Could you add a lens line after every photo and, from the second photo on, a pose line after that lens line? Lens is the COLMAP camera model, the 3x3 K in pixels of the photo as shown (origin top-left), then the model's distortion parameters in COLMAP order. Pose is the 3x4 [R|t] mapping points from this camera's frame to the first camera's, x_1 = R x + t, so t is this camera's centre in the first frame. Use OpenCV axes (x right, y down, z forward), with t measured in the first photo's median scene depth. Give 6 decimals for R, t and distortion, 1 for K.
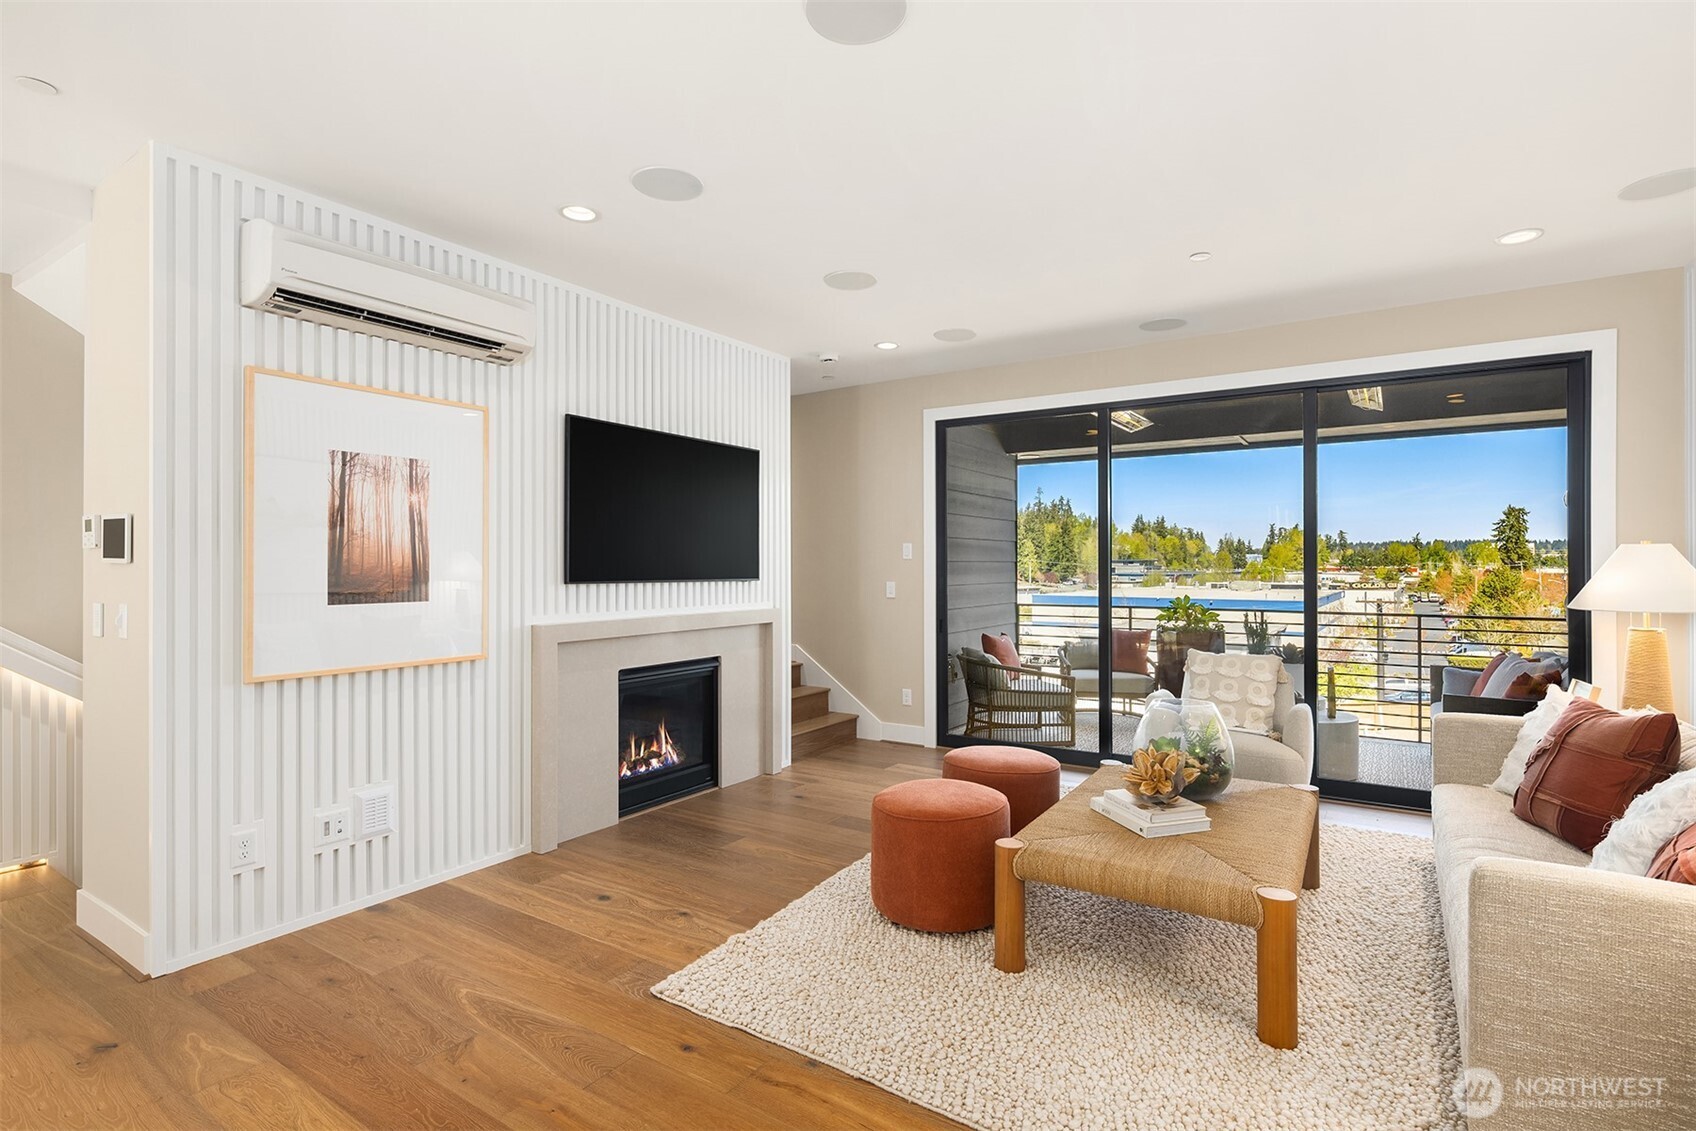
lens RADIAL K [[825.8, 0, 848.2], [0, 825.8, 555.6], [0, 0, 1]] dist [0.002631, 0.000494]
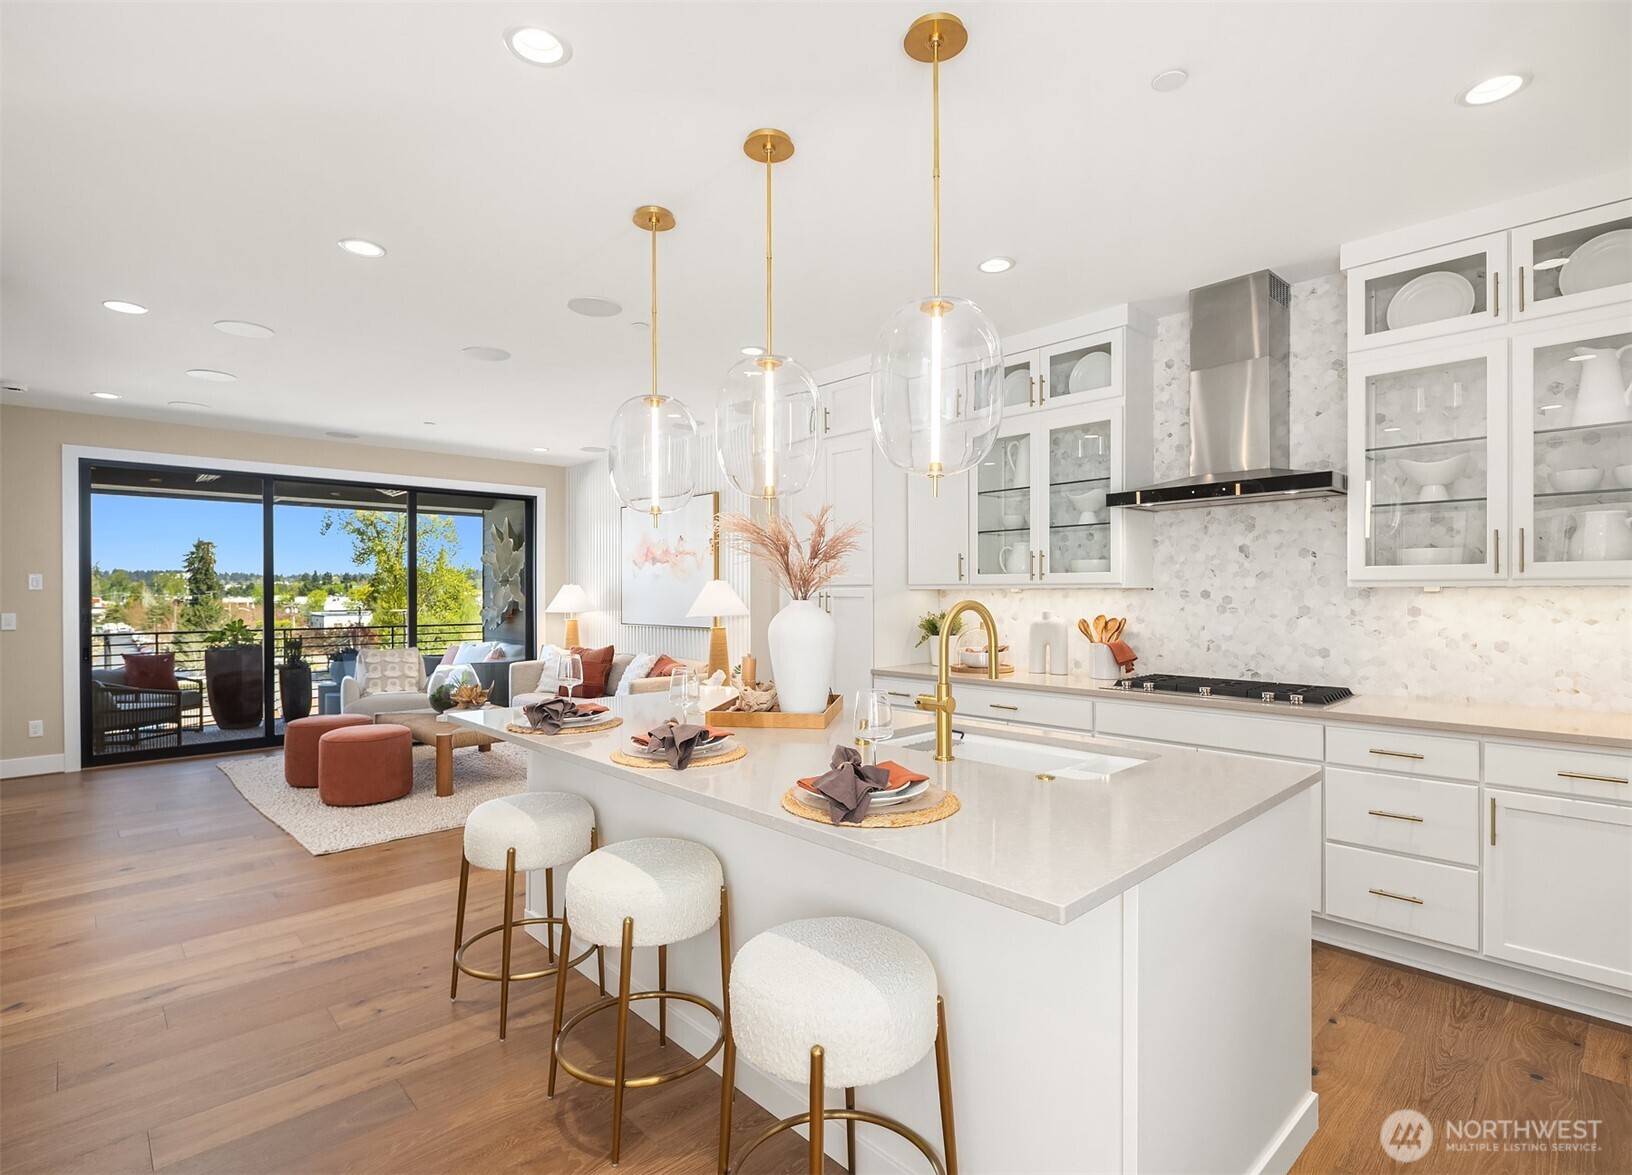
lens RADIAL K [[787.9, 0, 816.4], [0, 787.9, 591.0], [0, 0, 1]] dist [0.028000, -0.013781]
pose [[0.229108, 0.001511, 0.973400, -0.628168], [-0.007614, 0.999971, 0.000240, -0.001933], [-0.973371, -0.007467, 0.229113, -0.132184]]
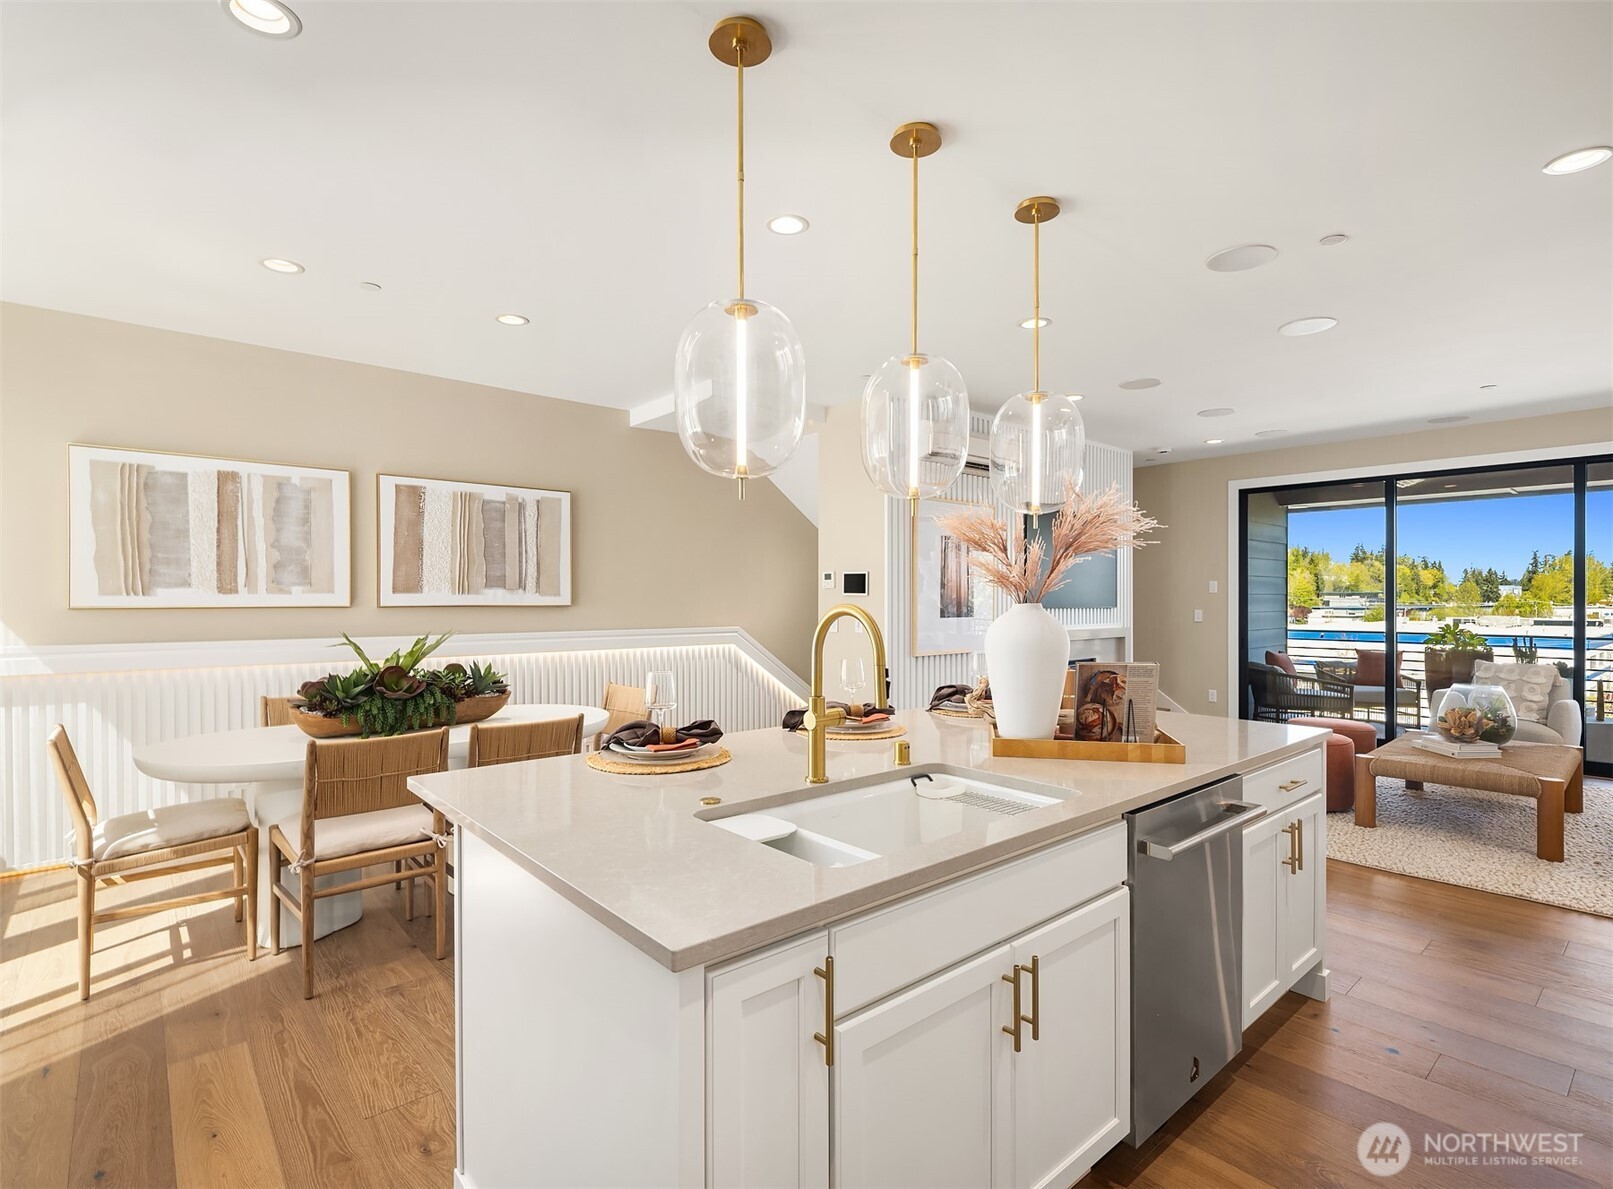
lens RADIAL K [[786.3, 0, 806.5], [0, 786.3, 594.5], [0, 0, 1]] dist [-0.001575, -0.000149]
pose [[0.962703, 0.001208, -0.270556, -0.211807], [0.001109, 0.999964, 0.008411, -0.004081], [0.270557, -0.008398, 0.962667, -0.394451]]
